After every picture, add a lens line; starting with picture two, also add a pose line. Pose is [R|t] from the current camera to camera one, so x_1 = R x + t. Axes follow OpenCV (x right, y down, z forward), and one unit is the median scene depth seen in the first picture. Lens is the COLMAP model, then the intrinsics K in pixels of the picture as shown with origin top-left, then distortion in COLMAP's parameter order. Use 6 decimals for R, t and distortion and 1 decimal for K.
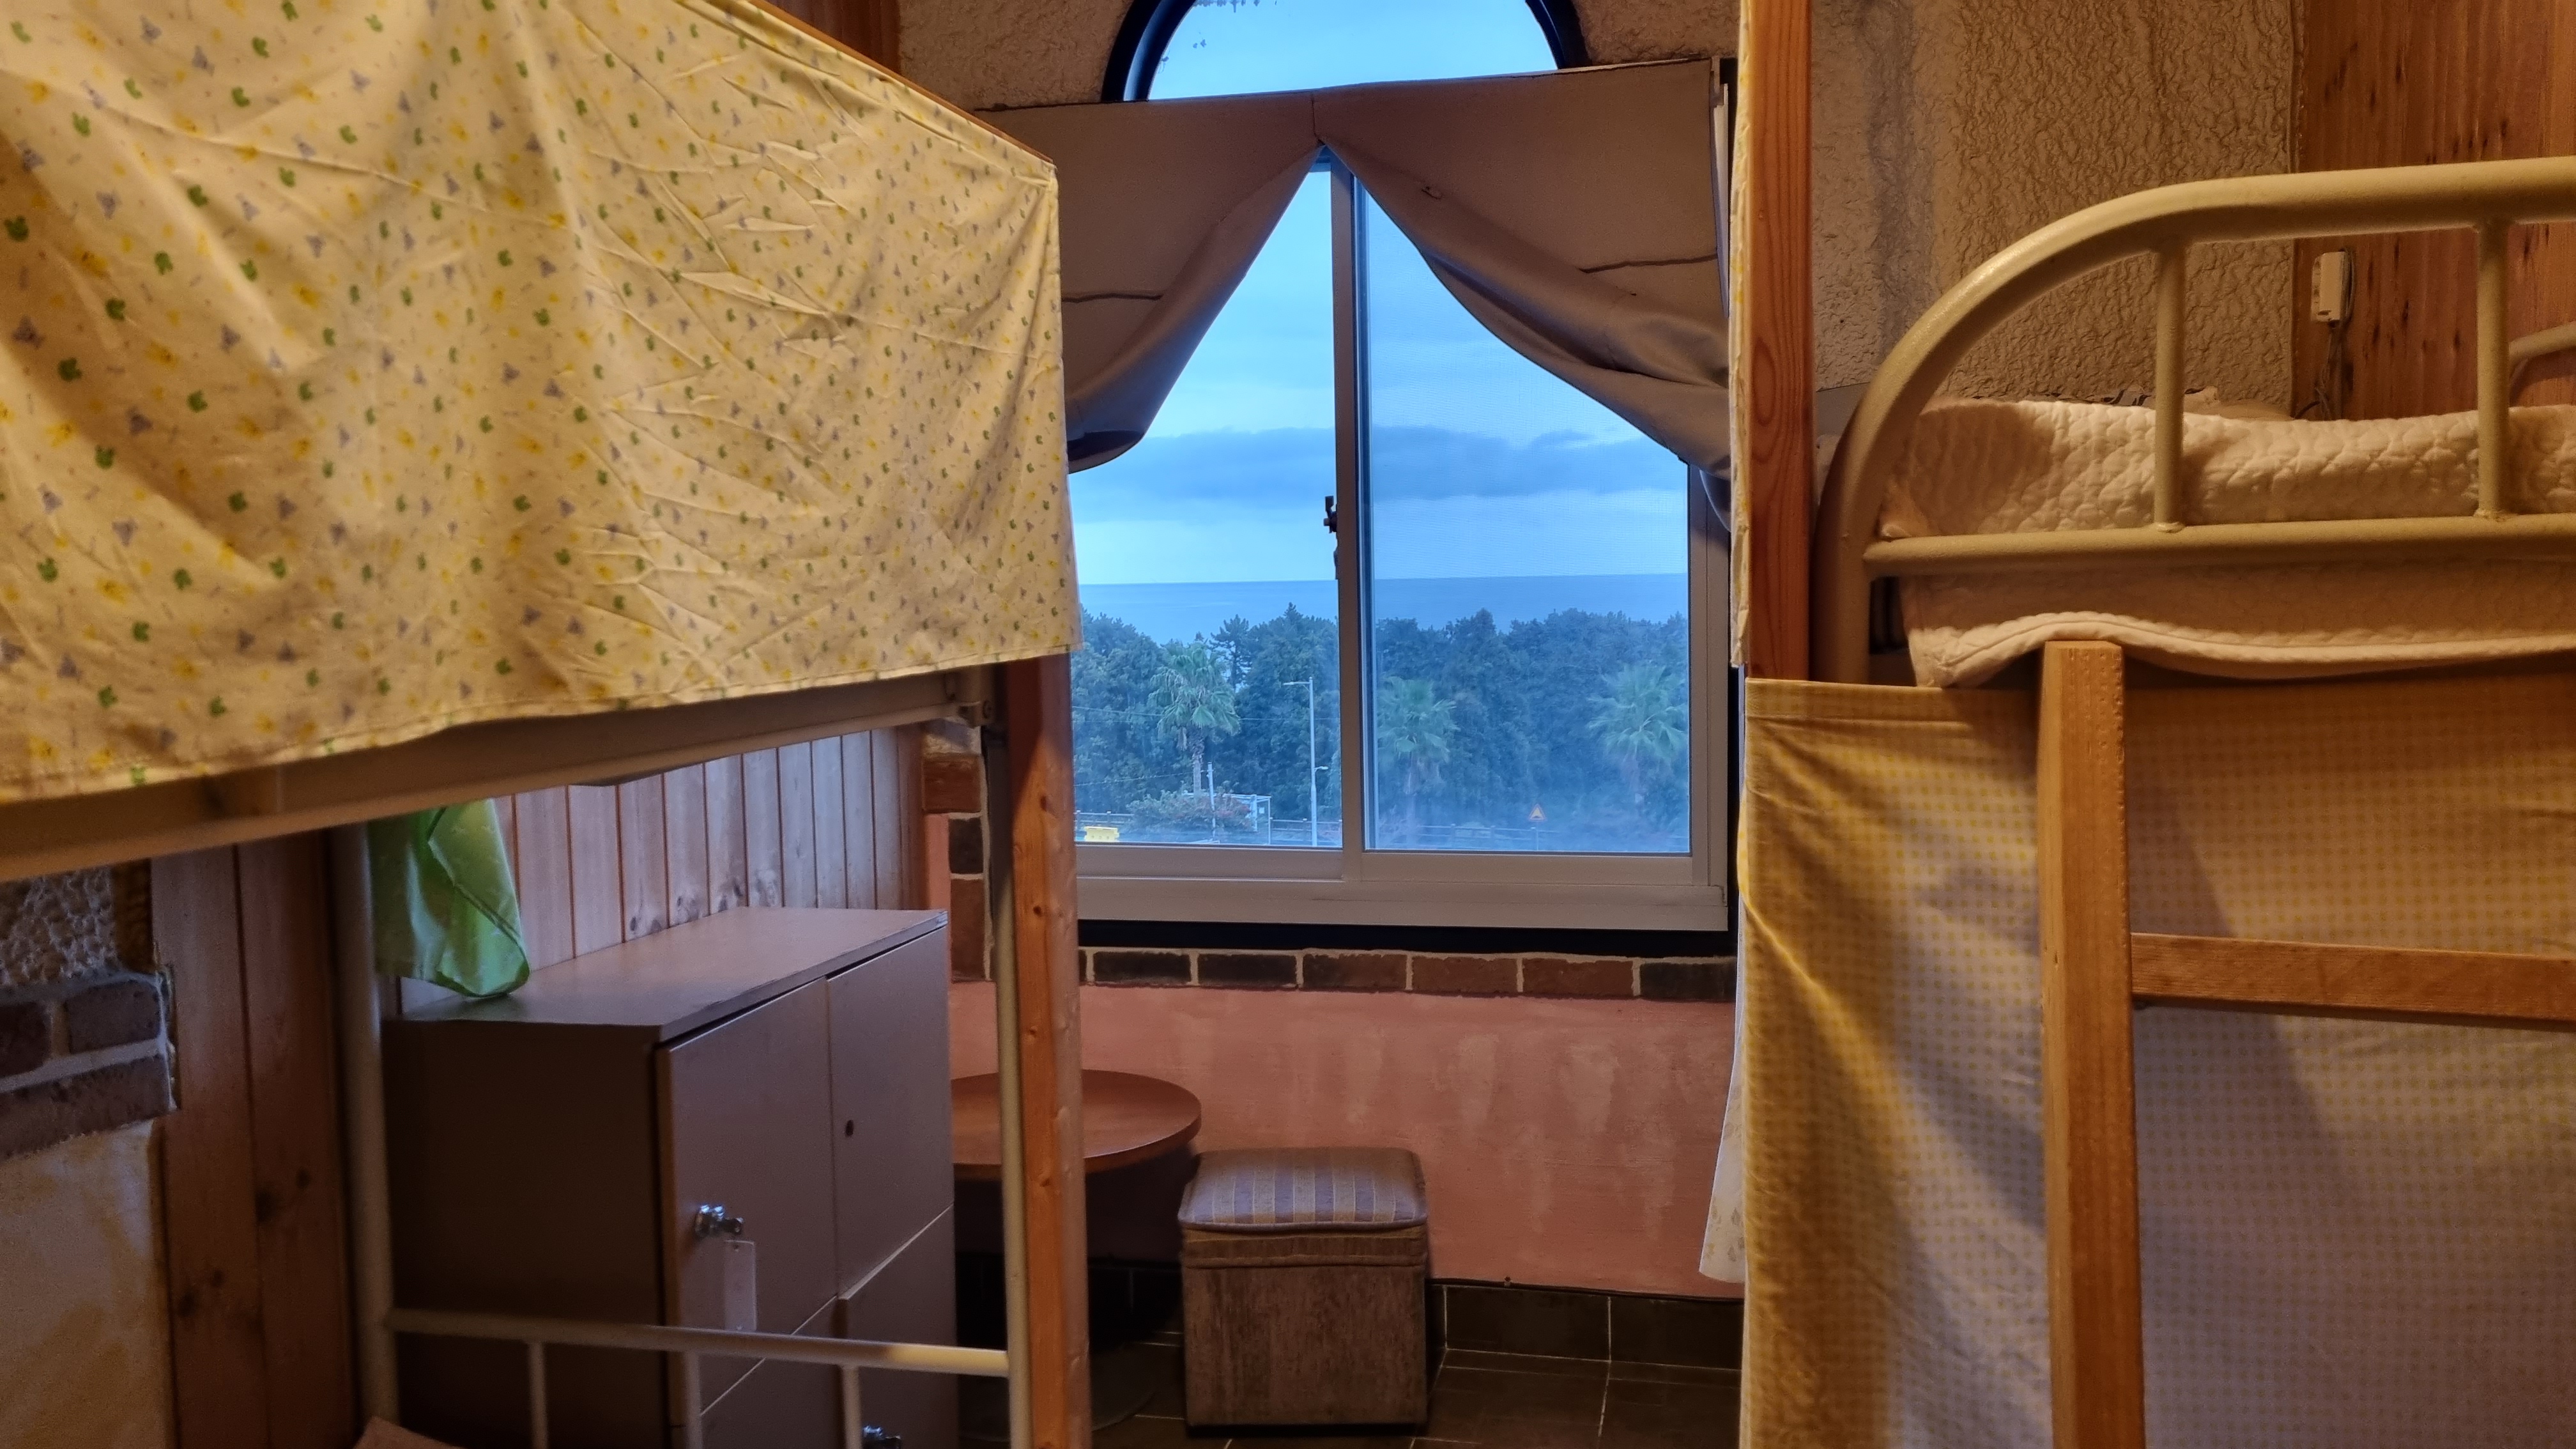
lens RADIAL K [[1978.1, 0, 1324.4], [0, 1978.1, 732.6], [0, 0, 1]] dist [0.064581, 0.000057]
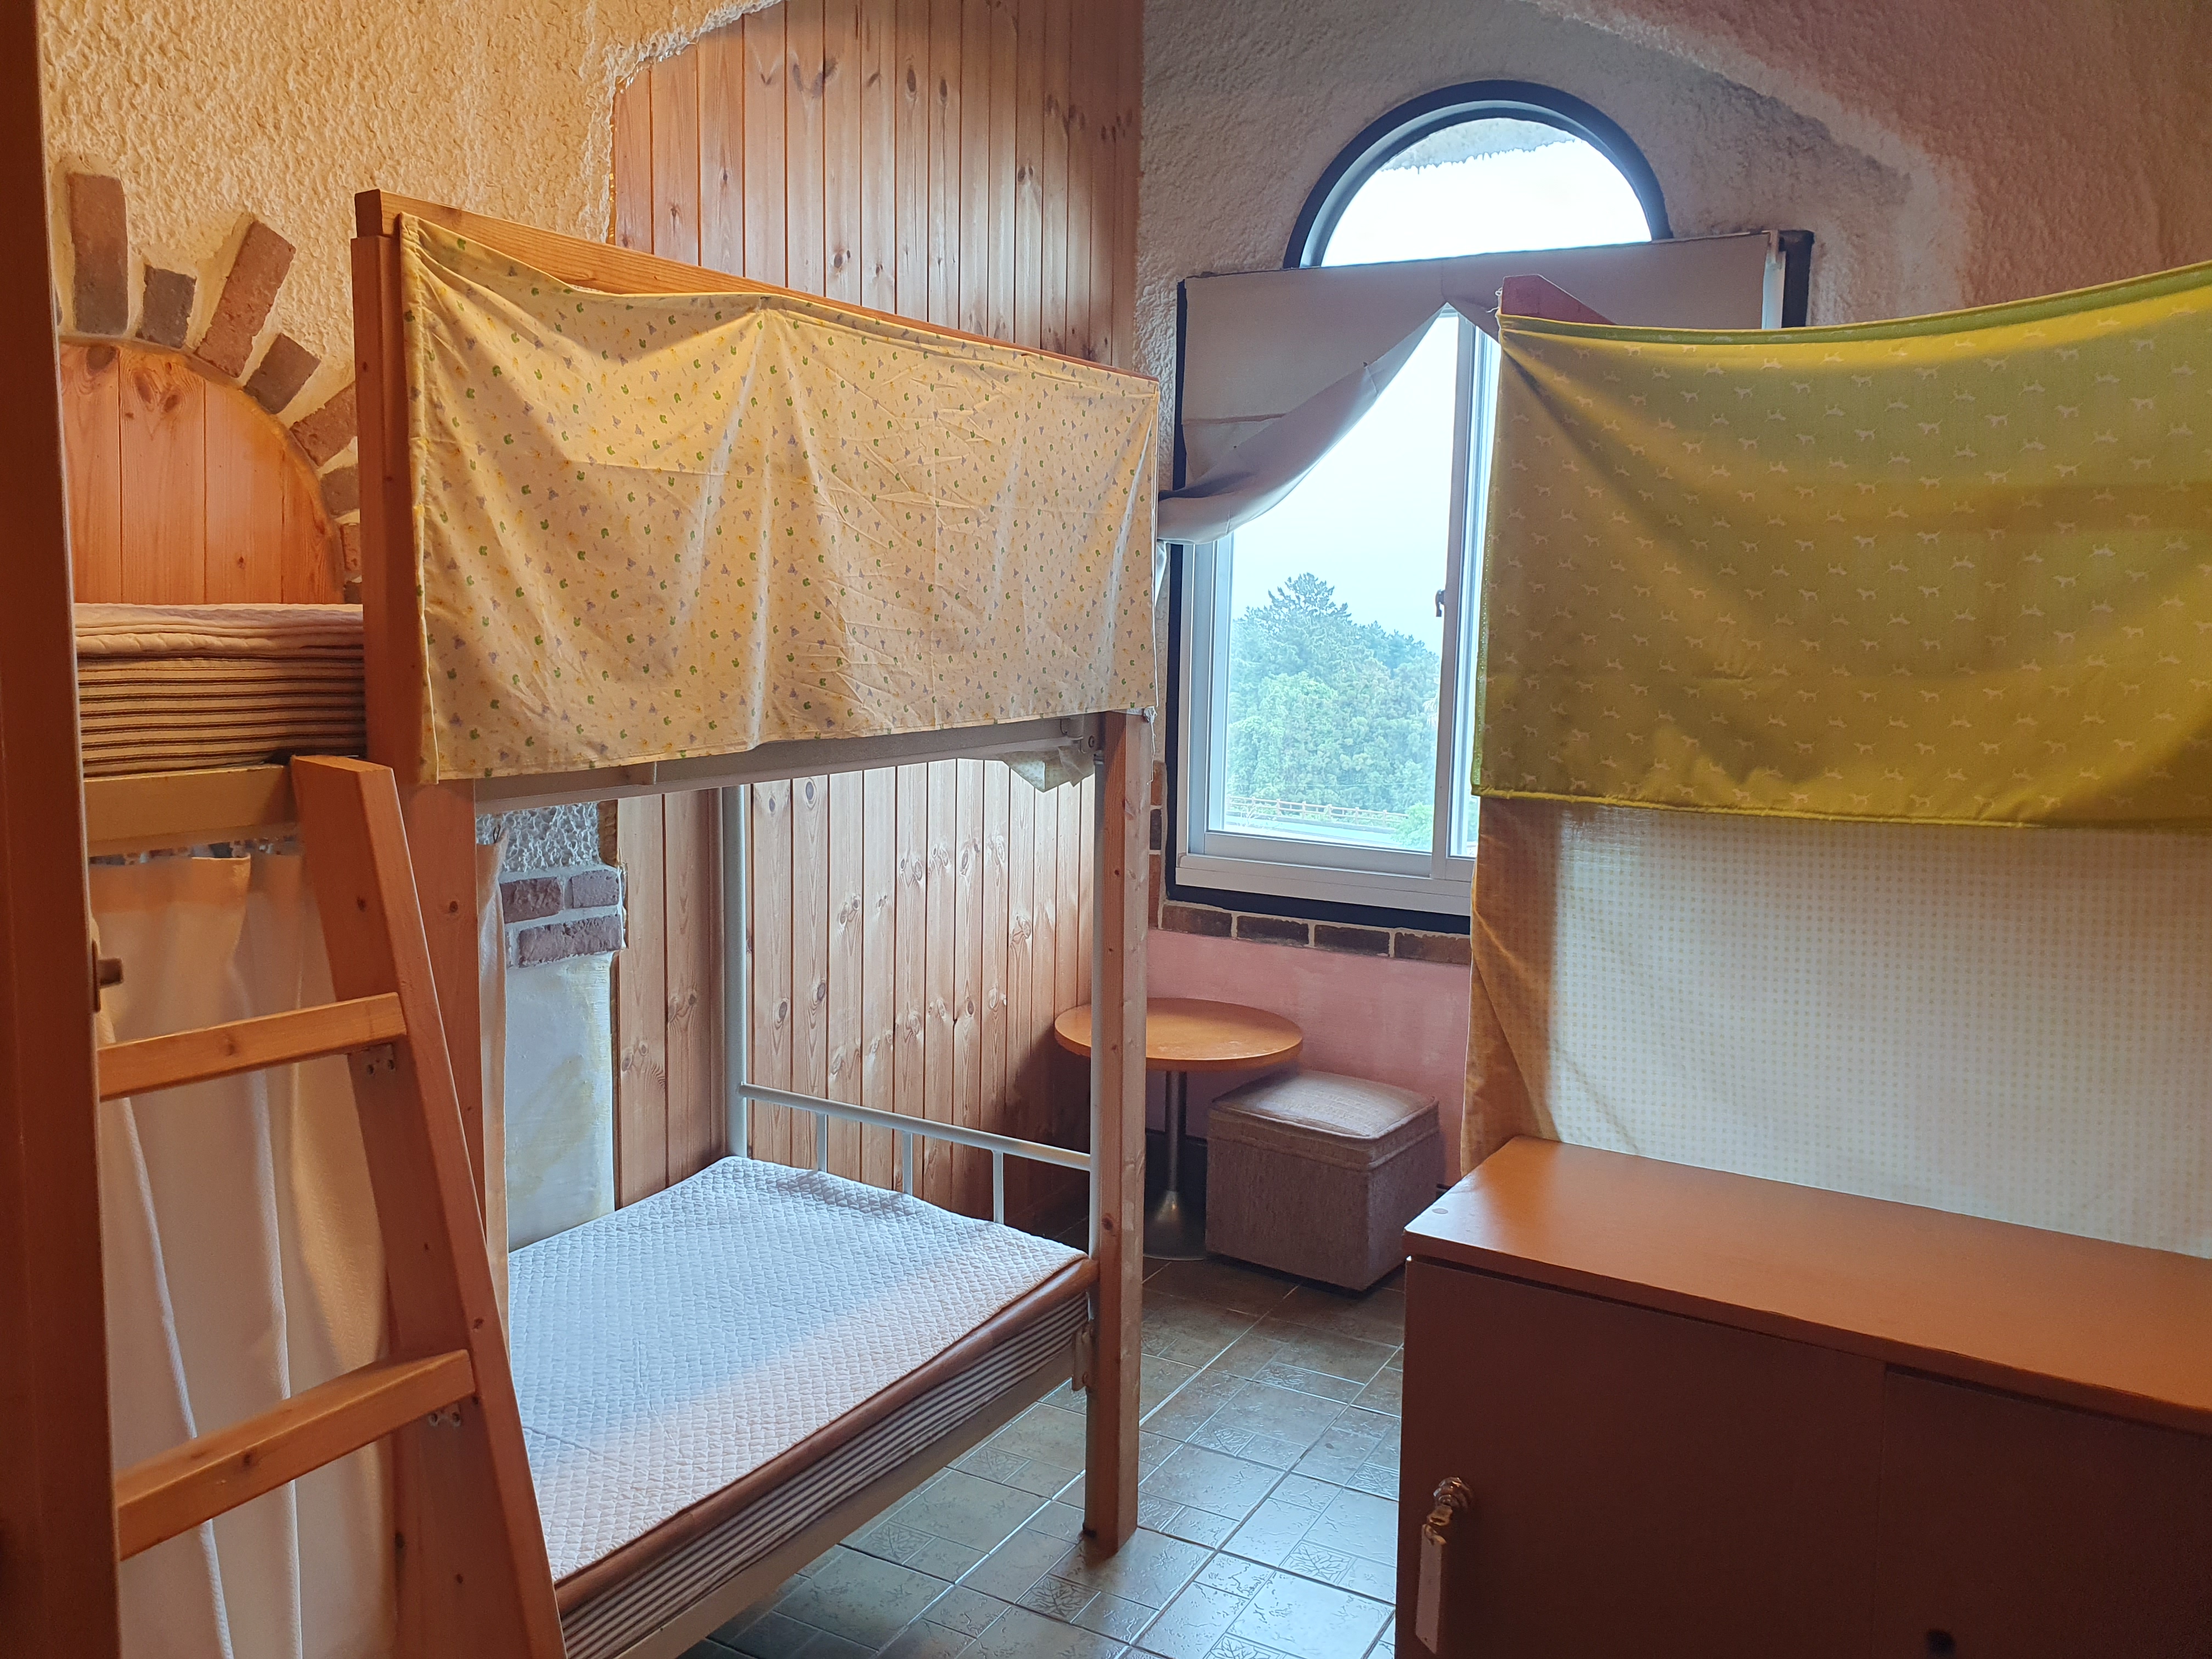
lens RADIAL K [[1790.8, 0, 1102.3], [0, 1790.8, 817.8], [0, 0, 1]] dist [0.145037, -0.150484]
pose [[0.957637, 0.072826, -0.278619, 0.237762], [-0.059682, 0.996680, 0.055383, -0.031274], [0.281727, -0.036408, 0.958803, -0.348167]]
